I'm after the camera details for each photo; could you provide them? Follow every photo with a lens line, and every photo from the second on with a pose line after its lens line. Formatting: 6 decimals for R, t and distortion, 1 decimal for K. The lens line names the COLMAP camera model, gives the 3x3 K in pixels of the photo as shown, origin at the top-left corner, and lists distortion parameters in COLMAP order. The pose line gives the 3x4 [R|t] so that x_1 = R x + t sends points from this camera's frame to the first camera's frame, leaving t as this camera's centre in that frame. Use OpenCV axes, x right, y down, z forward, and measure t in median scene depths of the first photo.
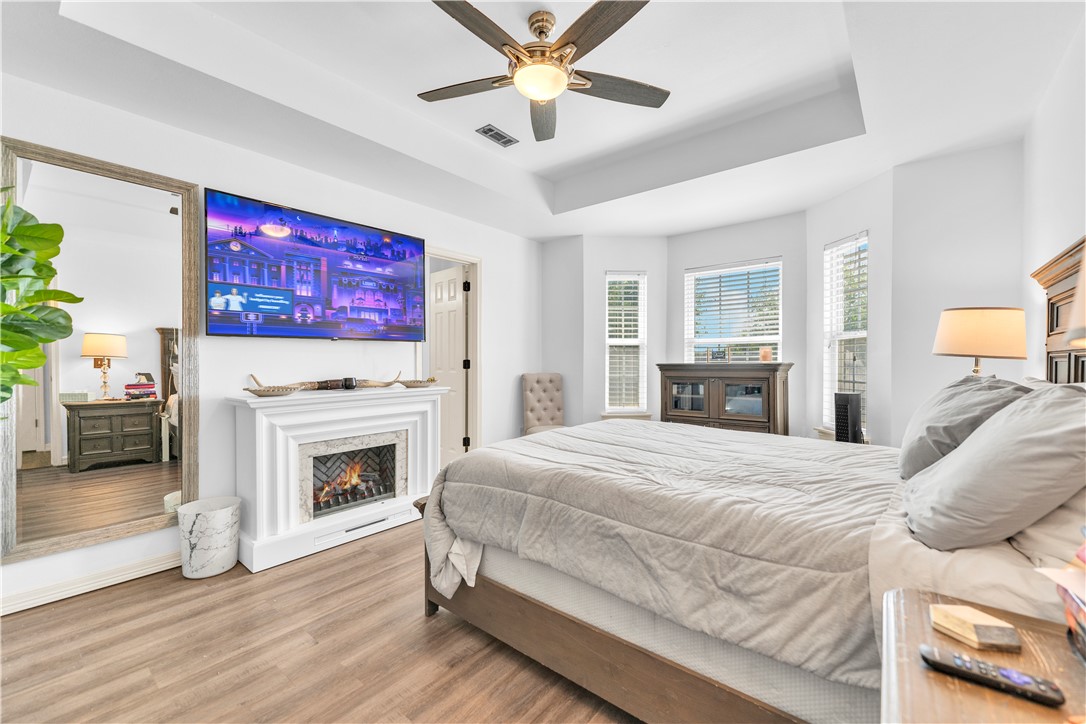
lens RADIAL K [[437.5, 0, 544.1], [0, 437.5, 360.6], [0, 0, 1]] dist [0.002785, -0.000409]
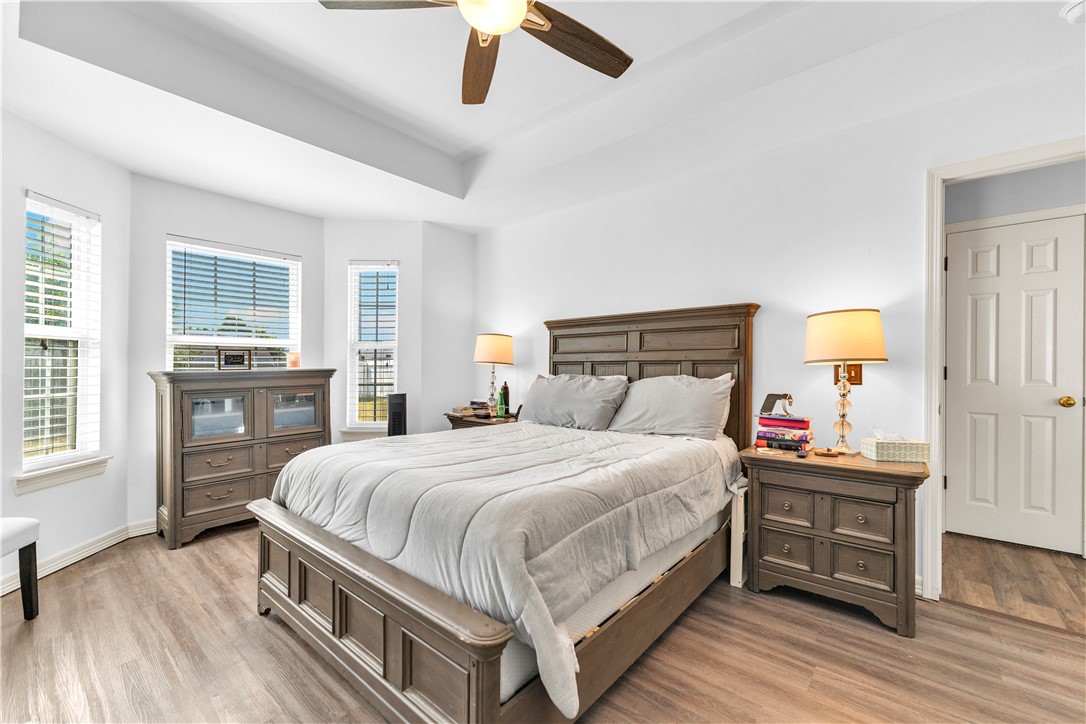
lens RADIAL K [[463.7, 0, 522.1], [0, 463.7, 362.6], [0, 0, 1]] dist [0.001804, -0.000203]
pose [[0.026814, 0.009168, 0.999598, -0.410993], [0.002644, 0.999954, -0.009243, 0.000852], [-0.999637, 0.002891, 0.026789, 0.462645]]
